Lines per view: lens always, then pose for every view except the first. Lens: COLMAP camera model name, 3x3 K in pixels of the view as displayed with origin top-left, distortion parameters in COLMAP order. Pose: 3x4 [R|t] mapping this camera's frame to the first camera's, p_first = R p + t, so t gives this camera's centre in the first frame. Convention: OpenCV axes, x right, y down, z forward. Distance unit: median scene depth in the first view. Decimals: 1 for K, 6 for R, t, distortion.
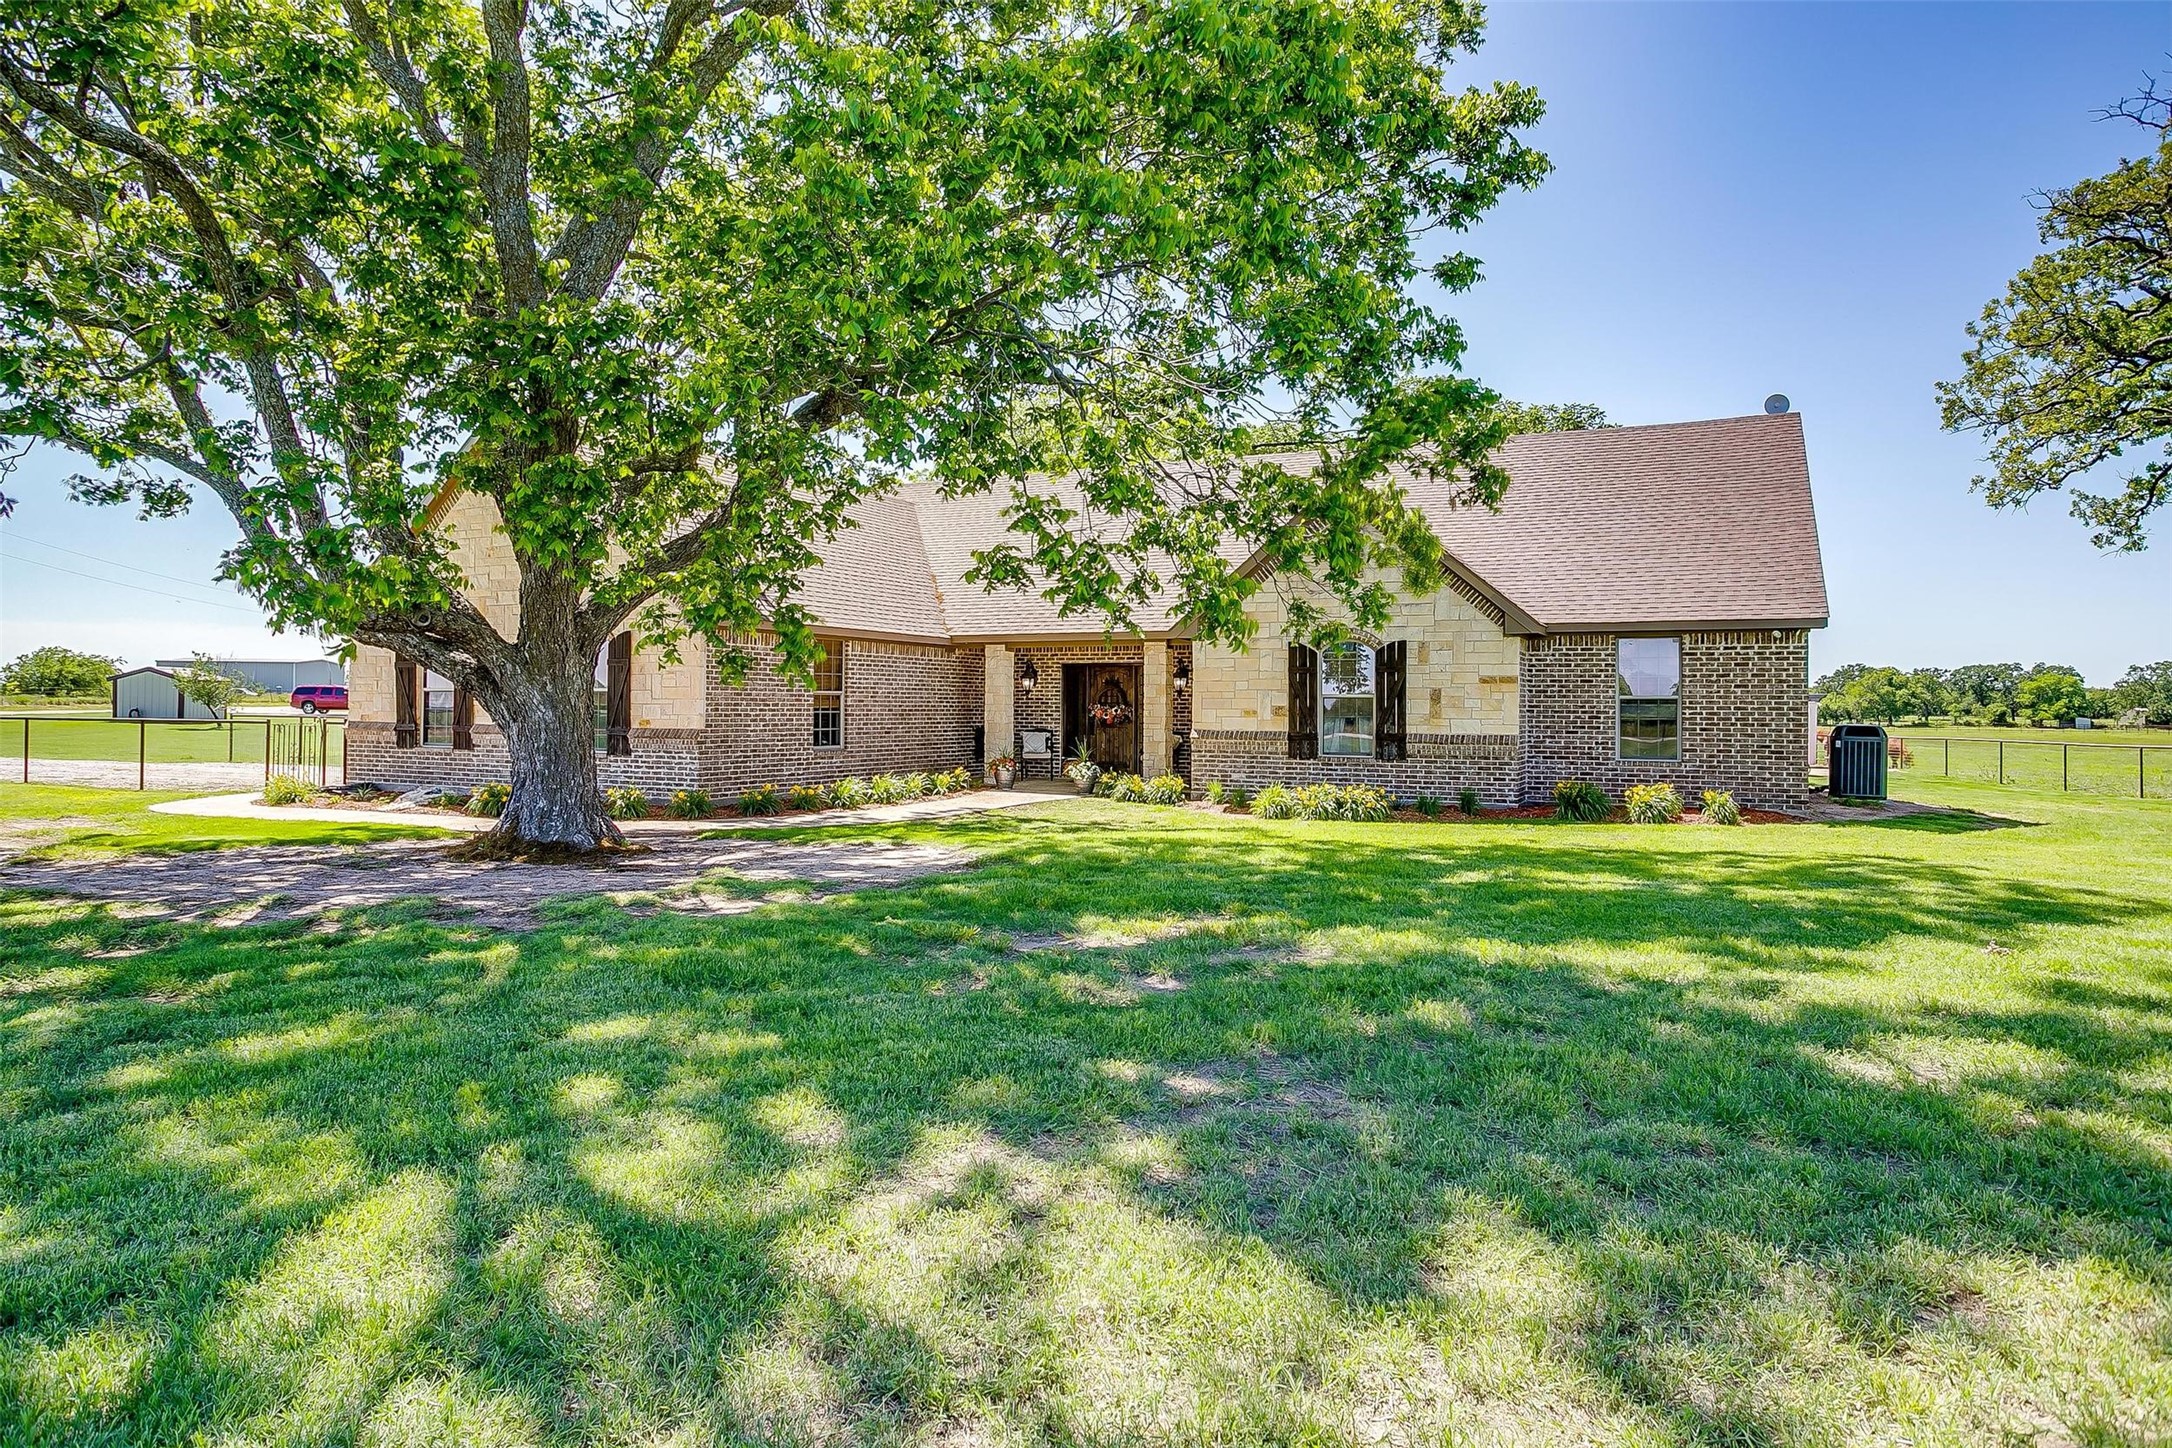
lens RADIAL K [[1382.4, 0, 1085.3], [0, 1382.4, 718.7], [0, 0, 1]] dist [0.000802, 0.000198]
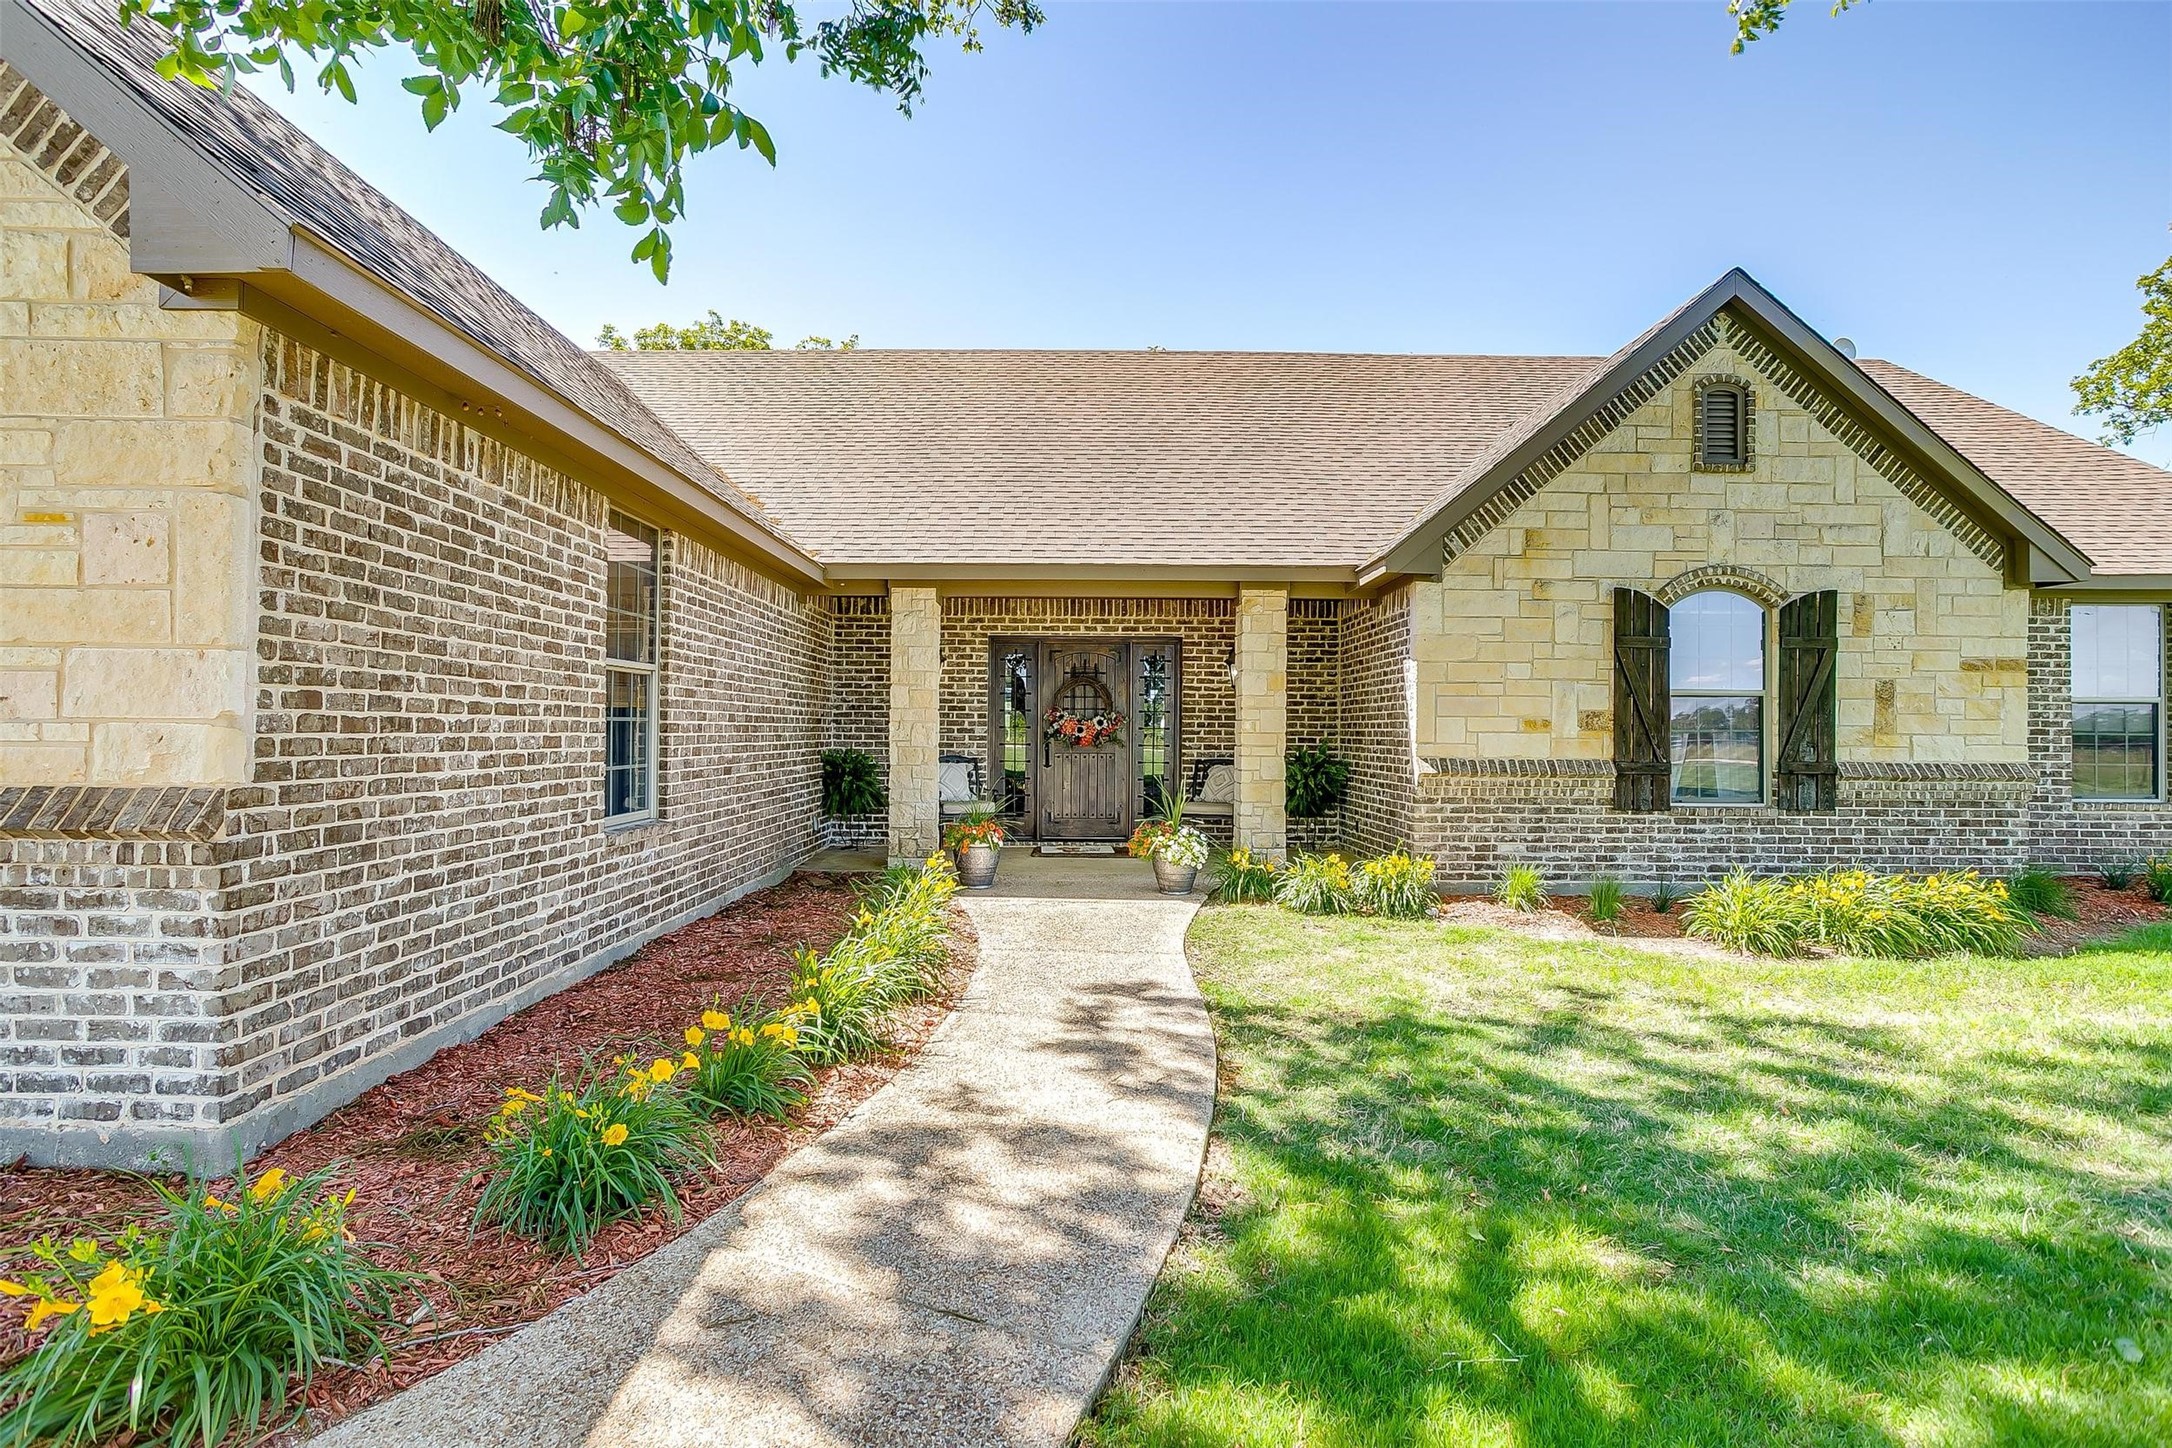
lens RADIAL K [[1032.4, 0, 1084.9], [0, 1032.4, 729.1], [0, 0, 1]] dist [0.001145, 0.000248]
pose [[0.882131, 0.003377, 0.470992, -0.217646], [0.003229, 0.999907, -0.013216, 0.002175], [-0.470993, 0.013179, 0.882038, 0.779993]]
